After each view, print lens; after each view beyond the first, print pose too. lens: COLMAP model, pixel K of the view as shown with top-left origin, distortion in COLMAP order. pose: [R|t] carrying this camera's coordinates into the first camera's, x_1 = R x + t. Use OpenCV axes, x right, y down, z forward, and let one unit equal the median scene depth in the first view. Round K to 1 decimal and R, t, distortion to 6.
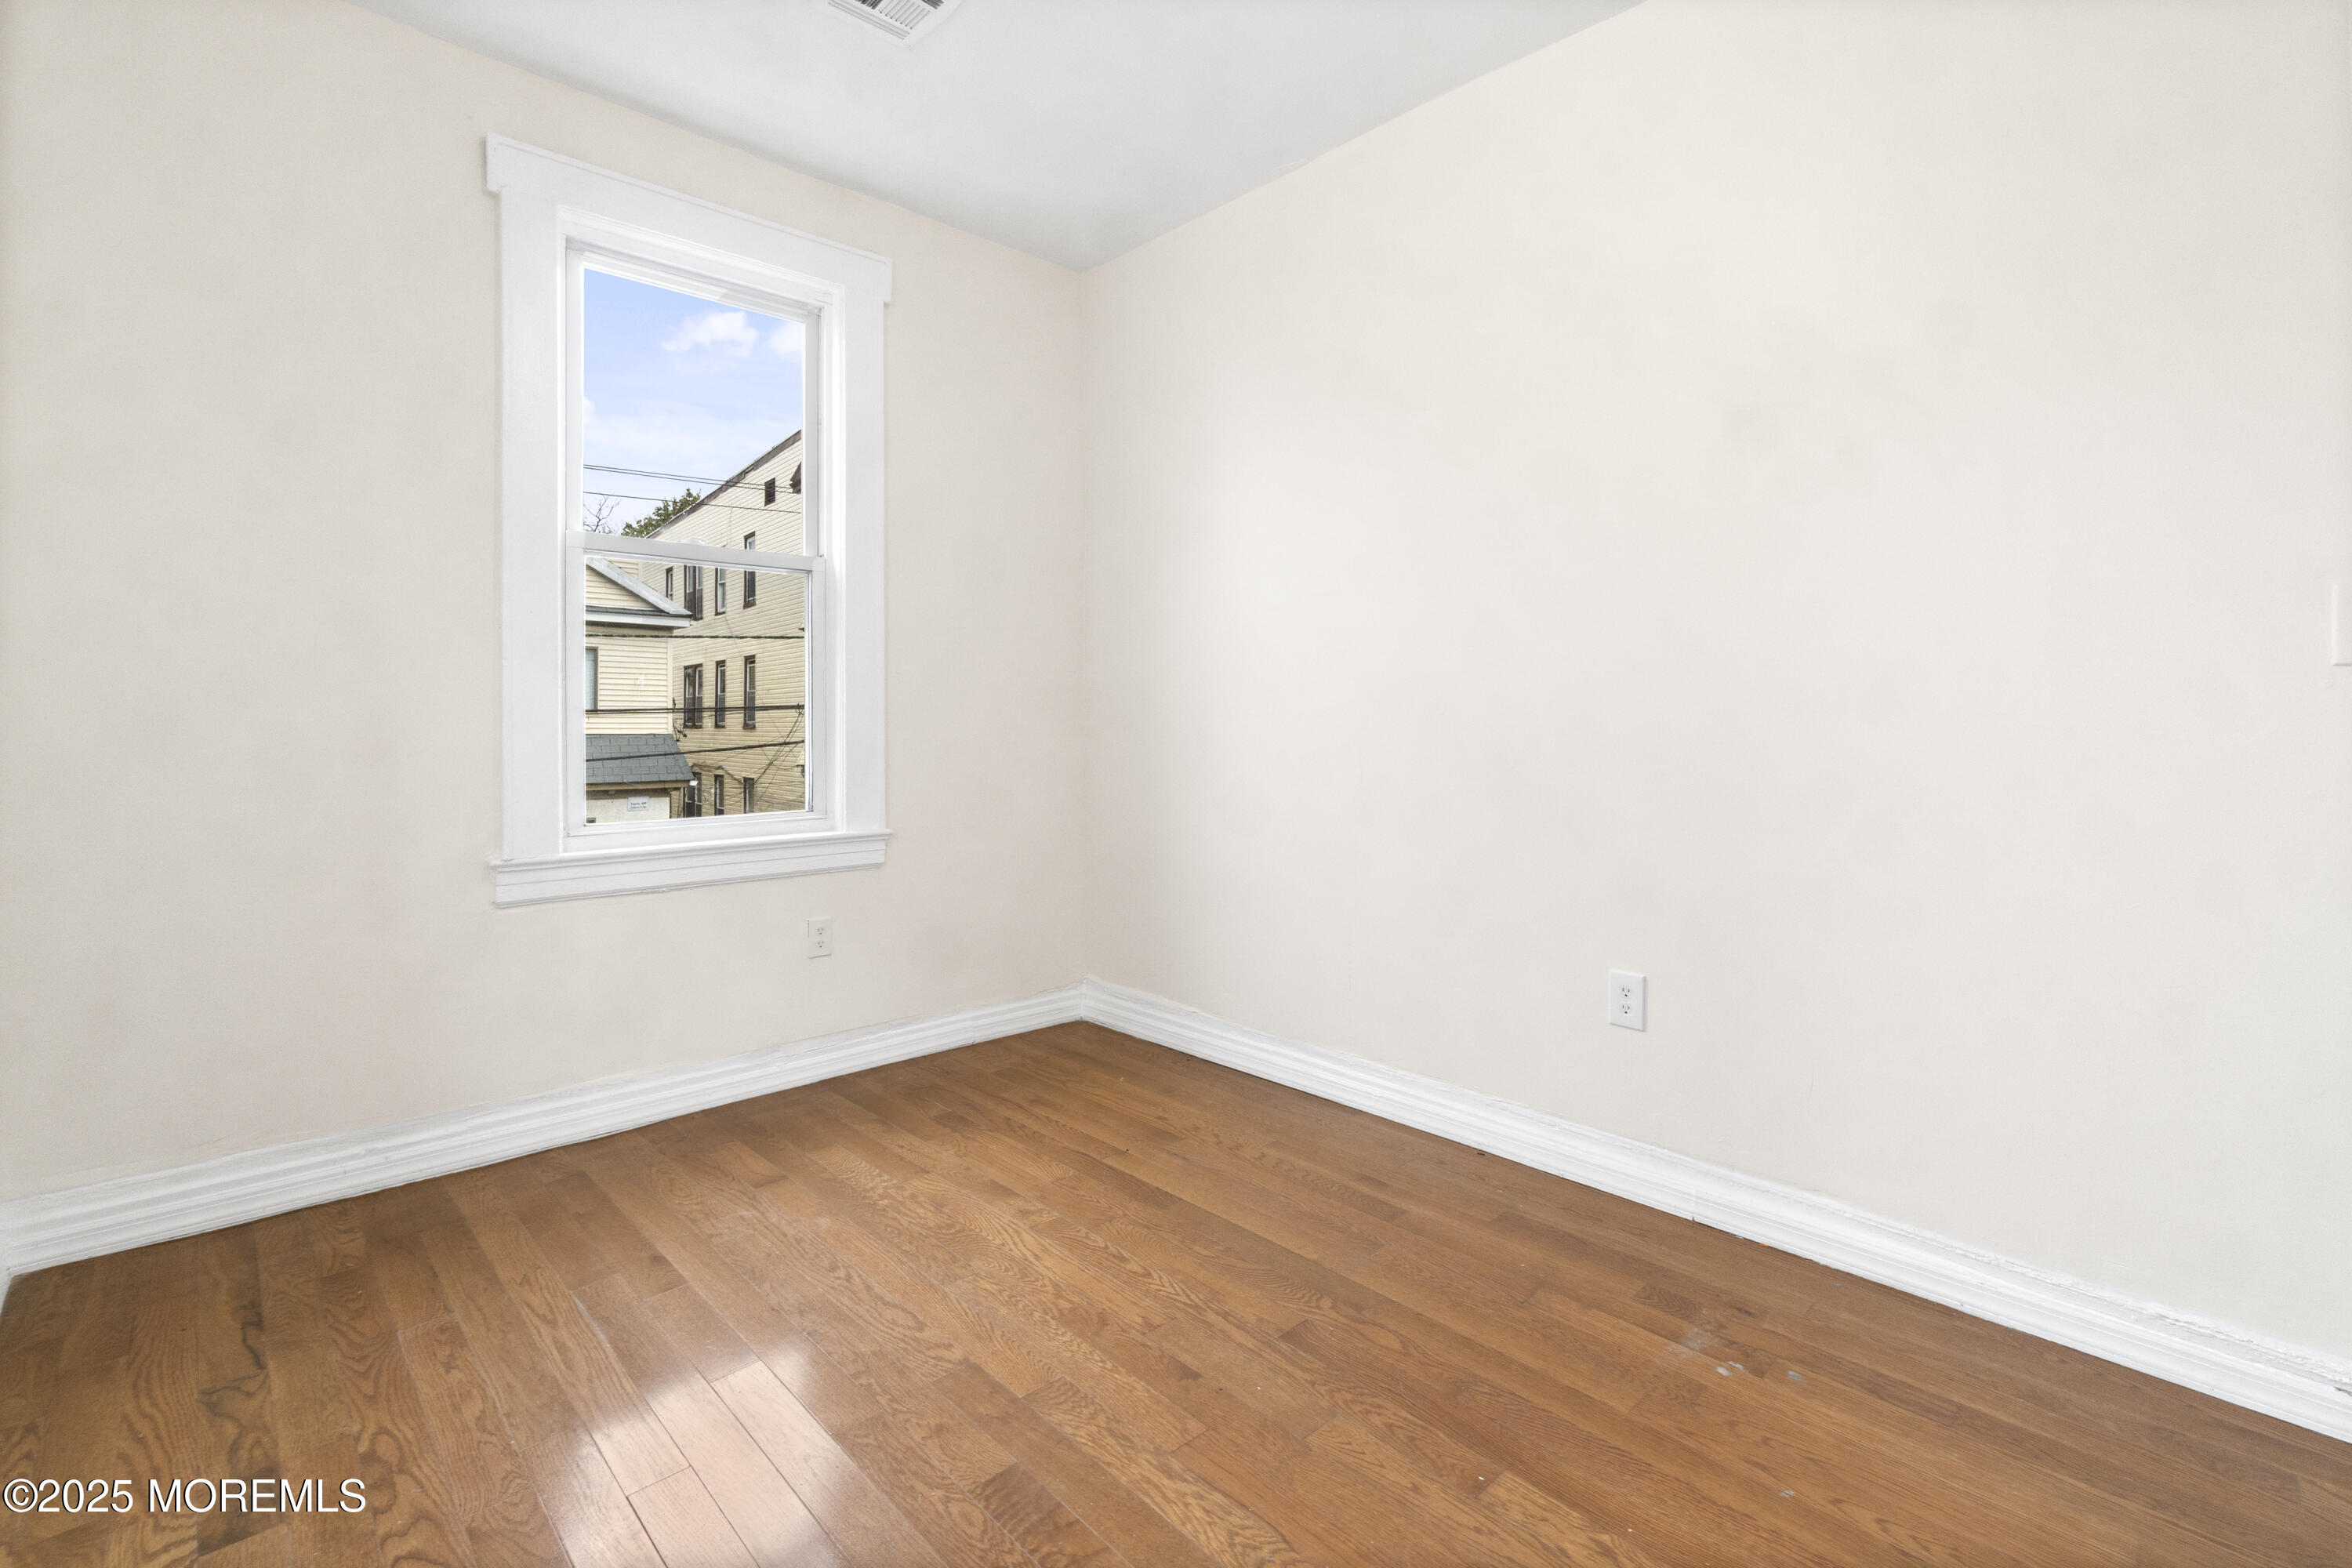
lens RADIAL K [[1032.4, 0, 1196.1], [0, 1032.4, 727.2], [0, 0, 1]] dist [-0.000040, 0.000256]
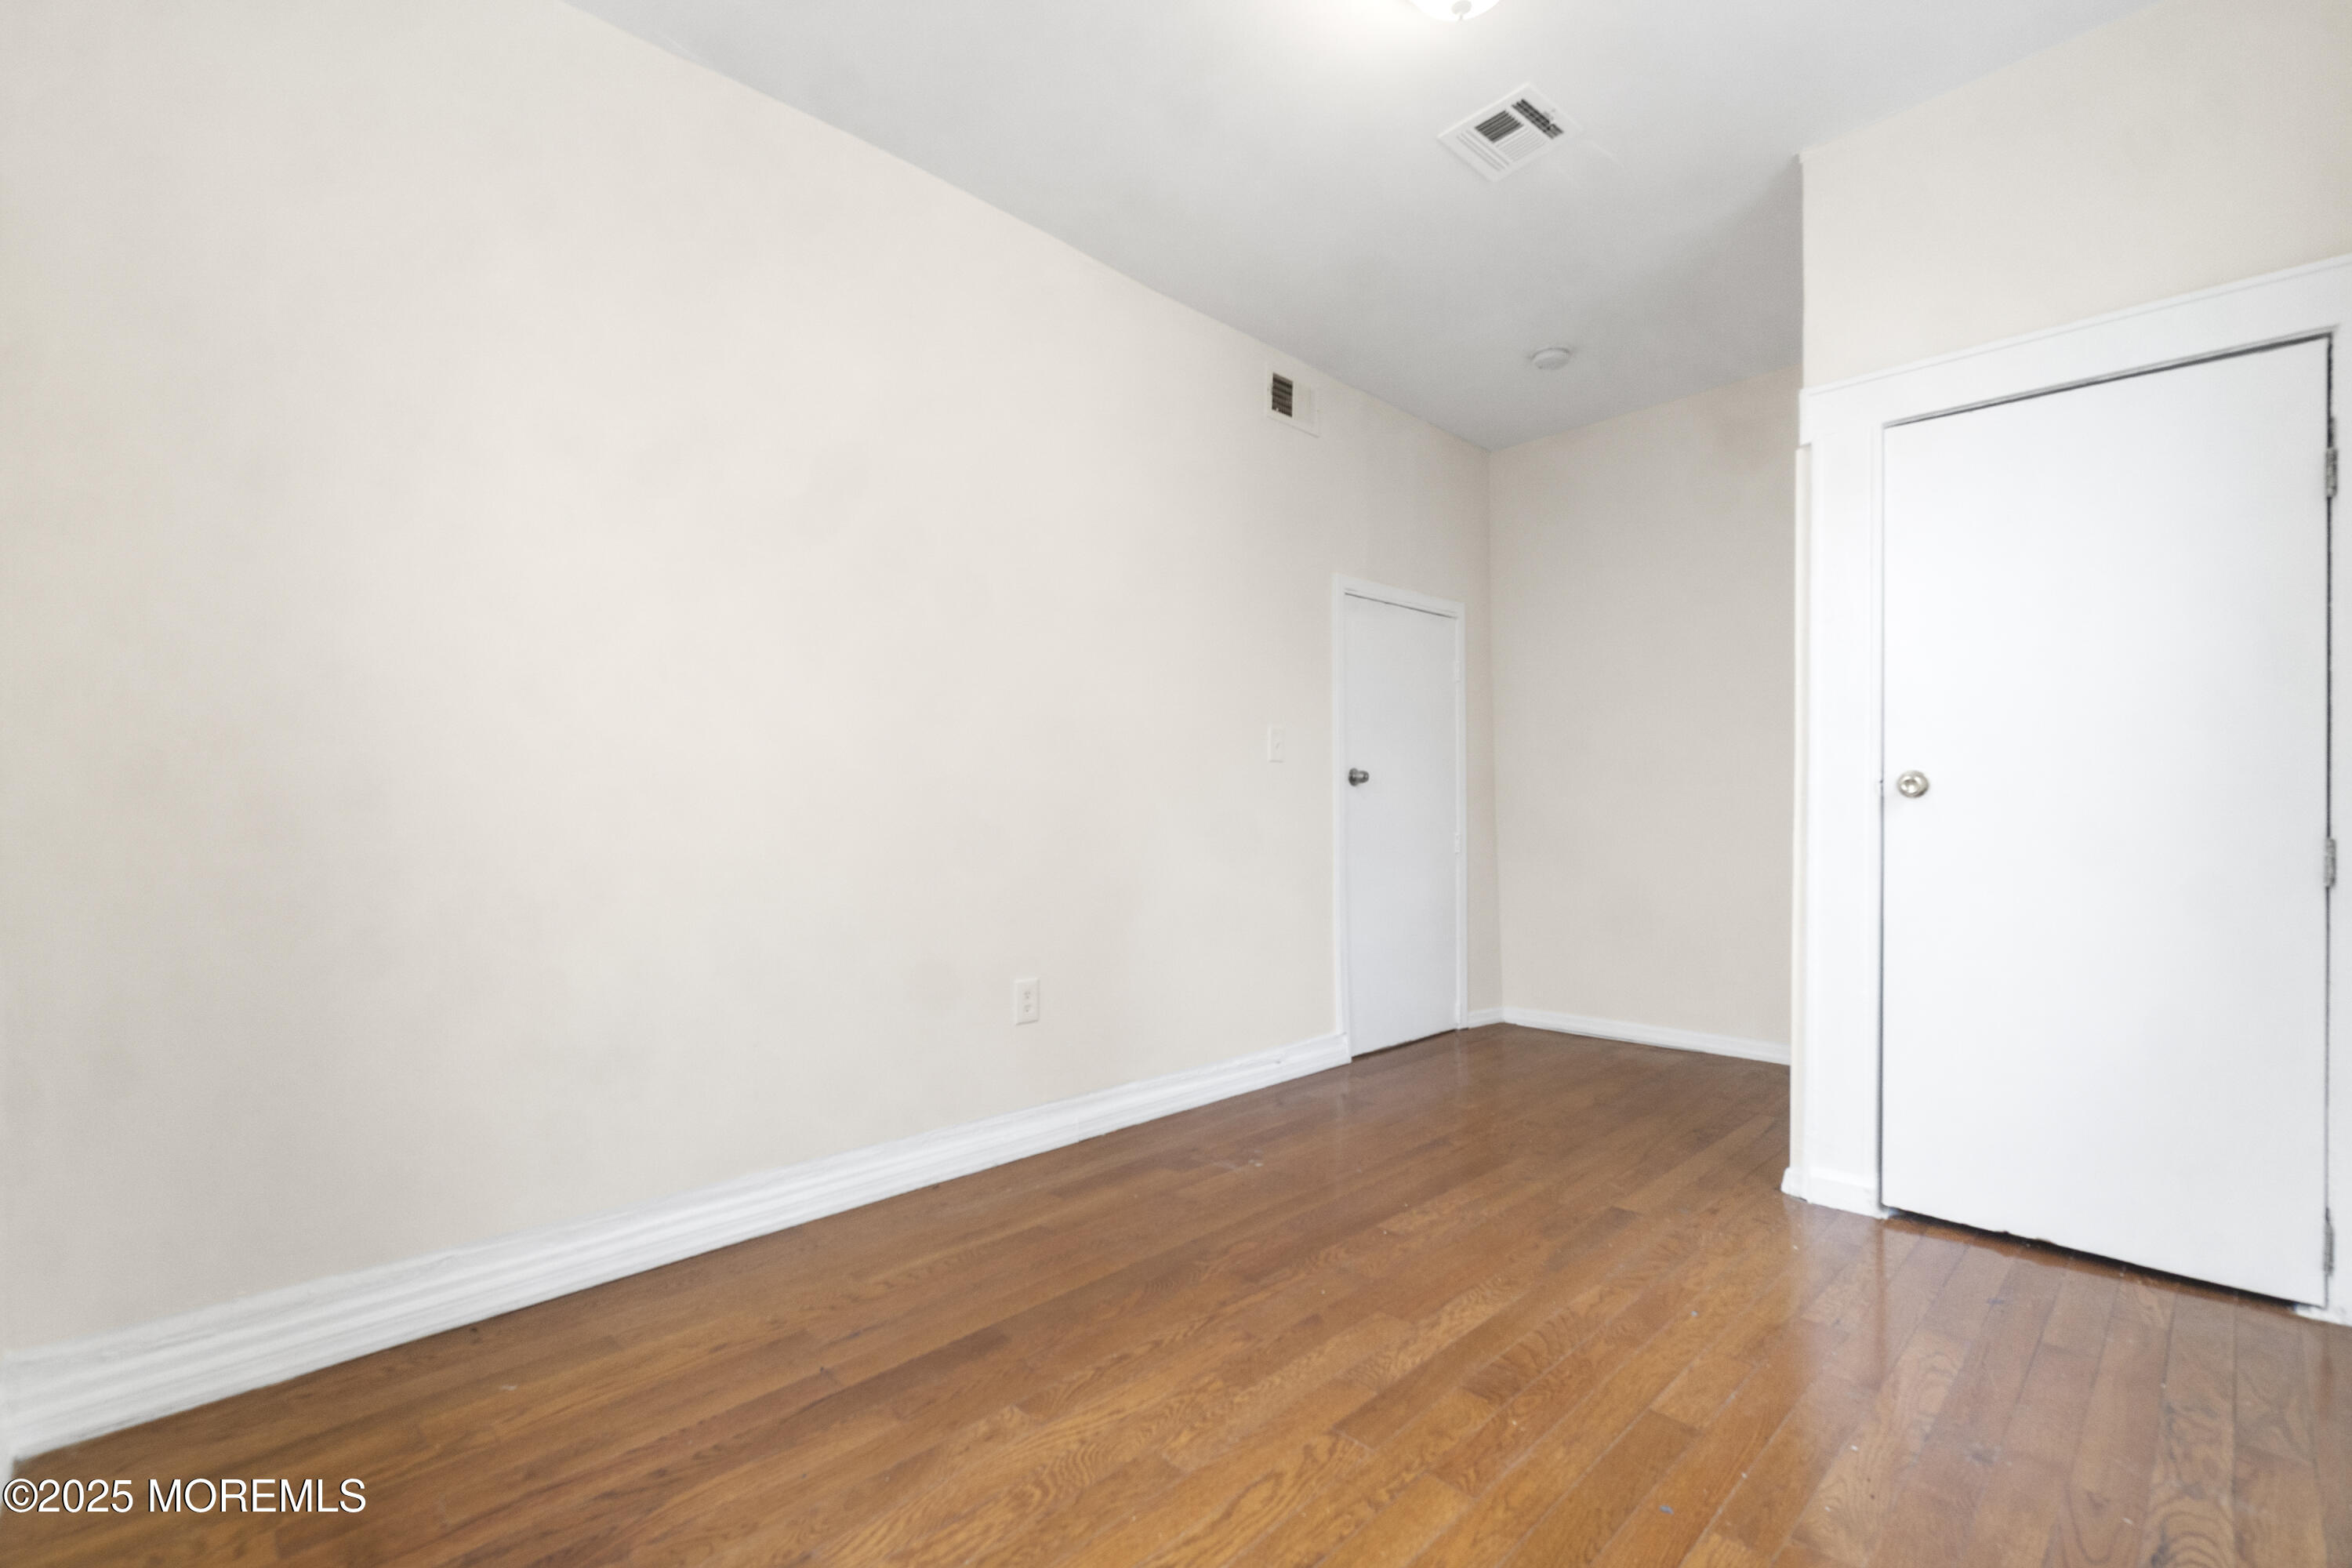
lens RADIAL K [[1017.1, 0, 1180.5], [0, 1017.1, 825.4], [0, 0, 1]] dist [-0.004109, -0.000122]
pose [[0.005441, -0.030382, 0.999524, -0.932962], [0.004948, 0.999527, 0.030355, 0.014536], [-0.999973, 0.004780, 0.005589, 0.915856]]
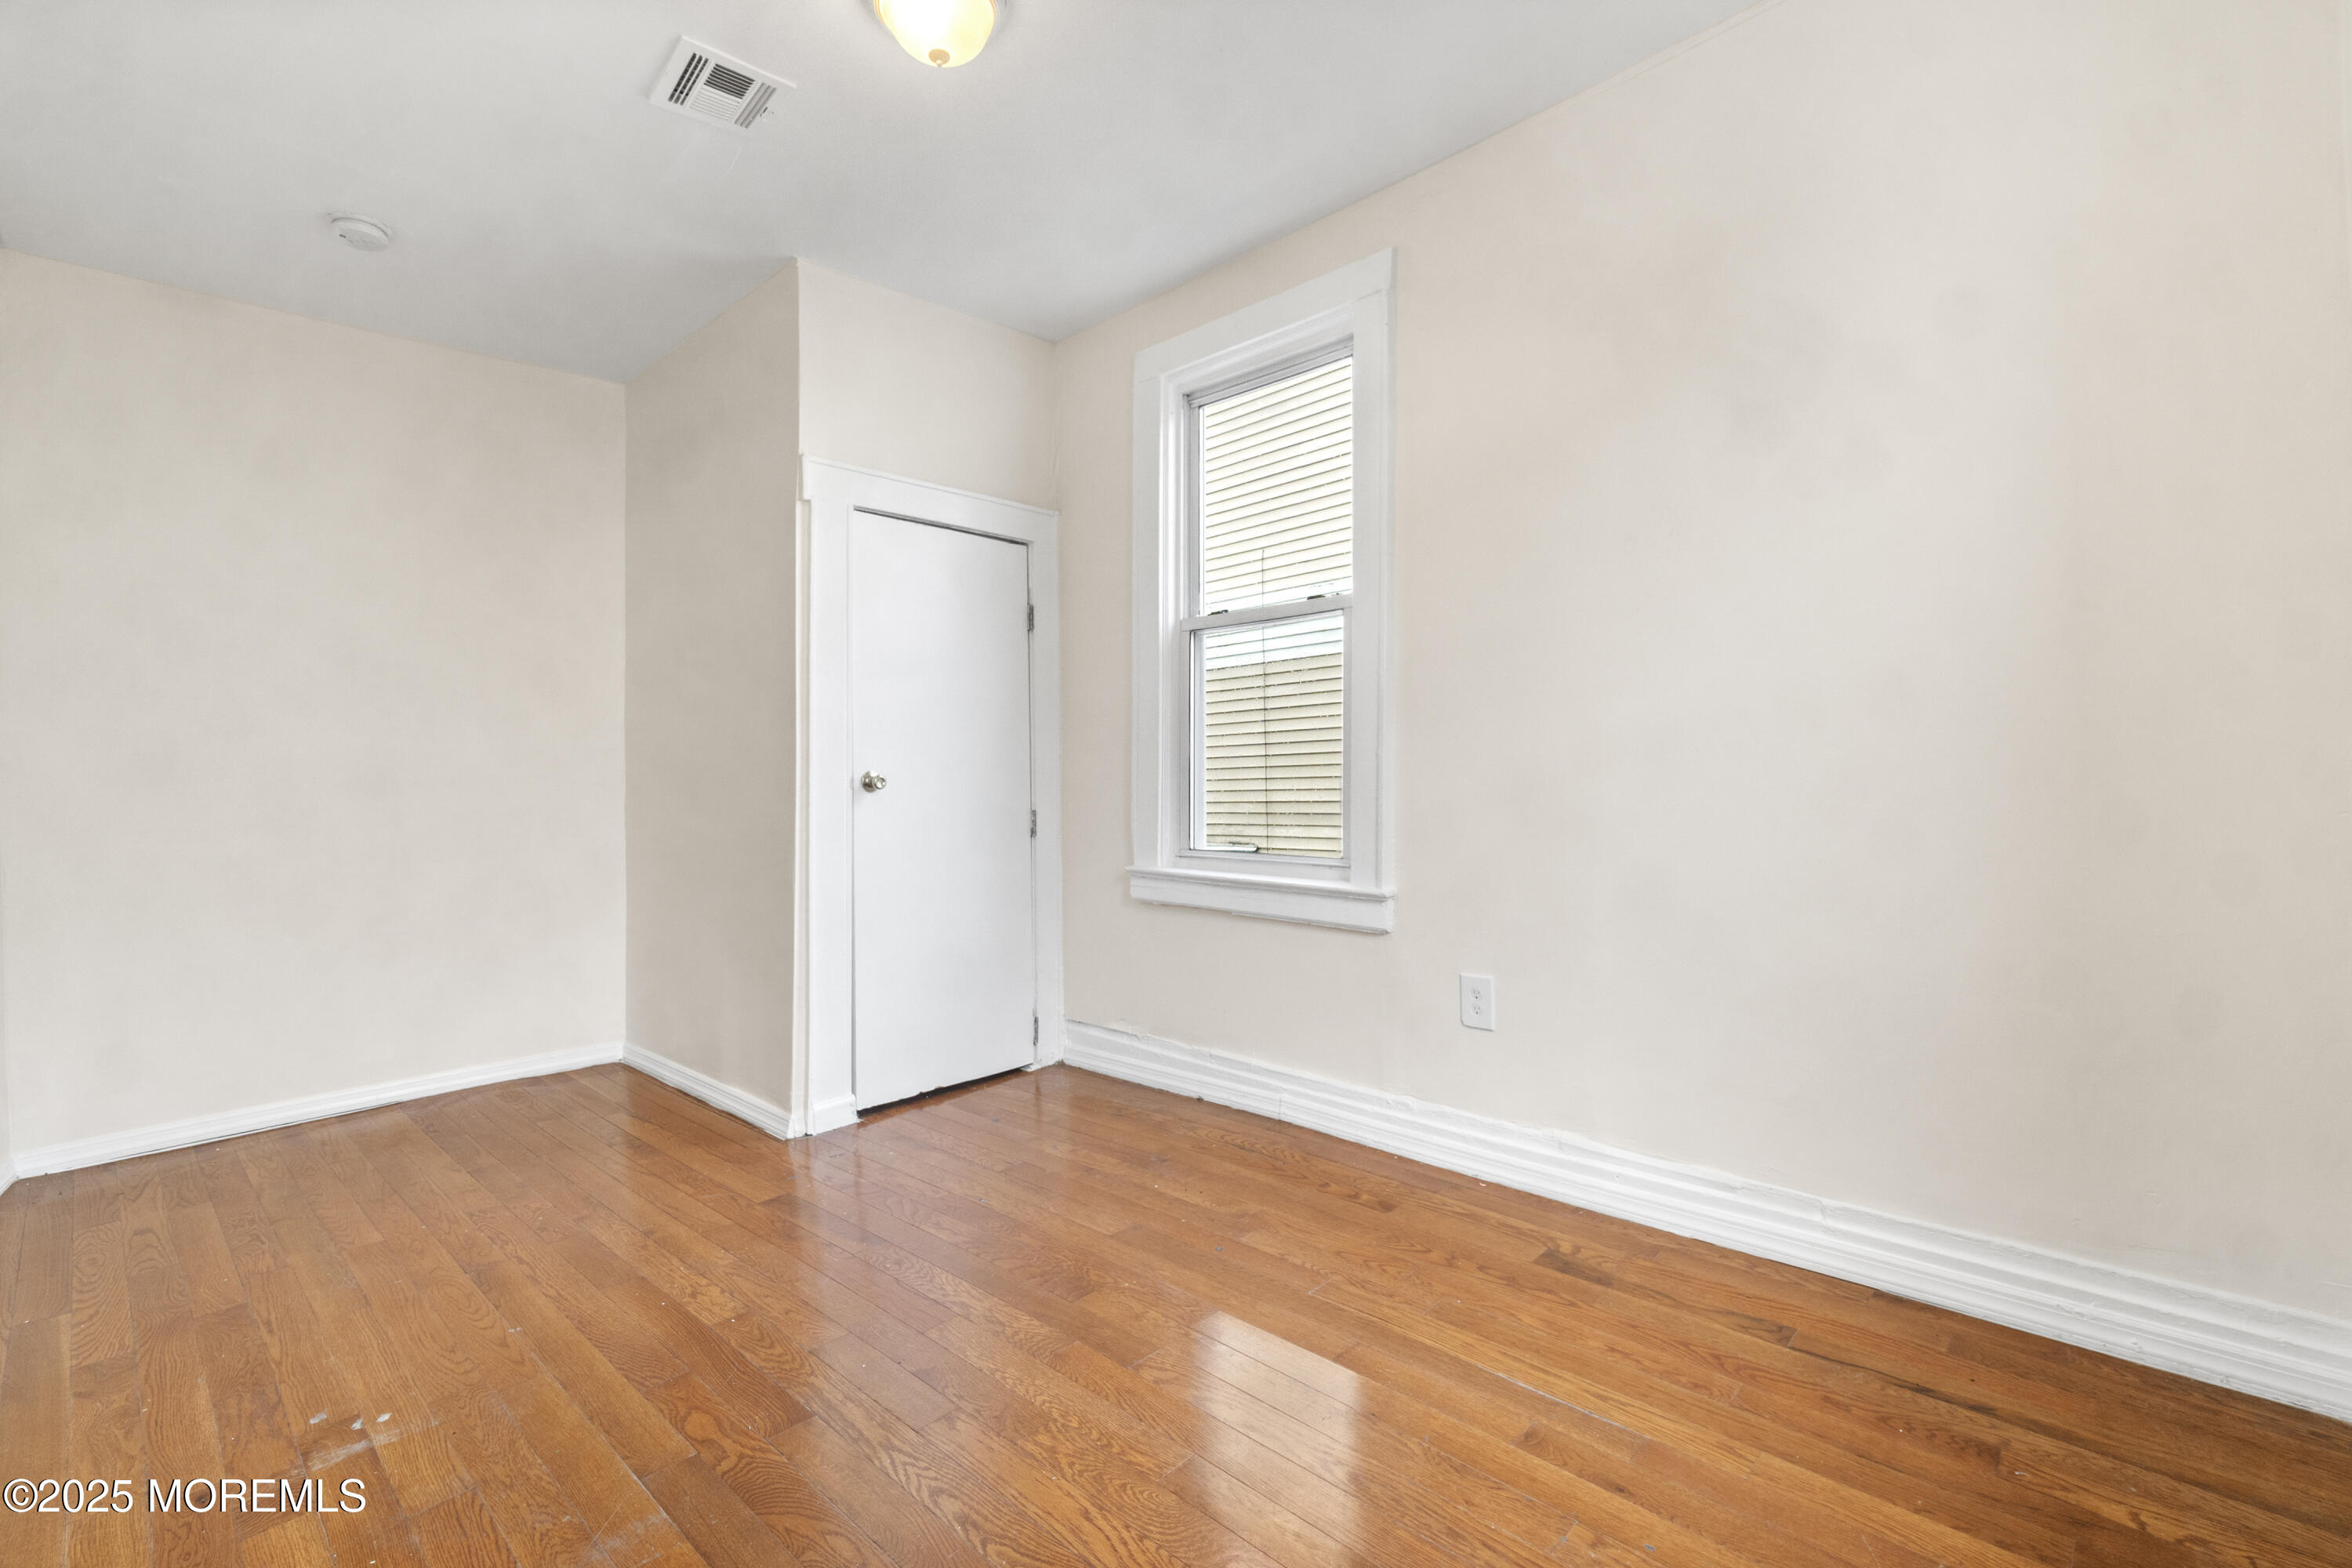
lens RADIAL K [[1035.1, 0, 1168.5], [0, 1035.1, 780.8], [0, 0, 1]] dist [0.000065, 0.000306]
pose [[-0.999628, 0.019111, -0.019453, -0.200089], [0.019154, 0.999815, -0.002011, 0.017719], [0.019410, -0.002383, -0.999809, 1.658039]]
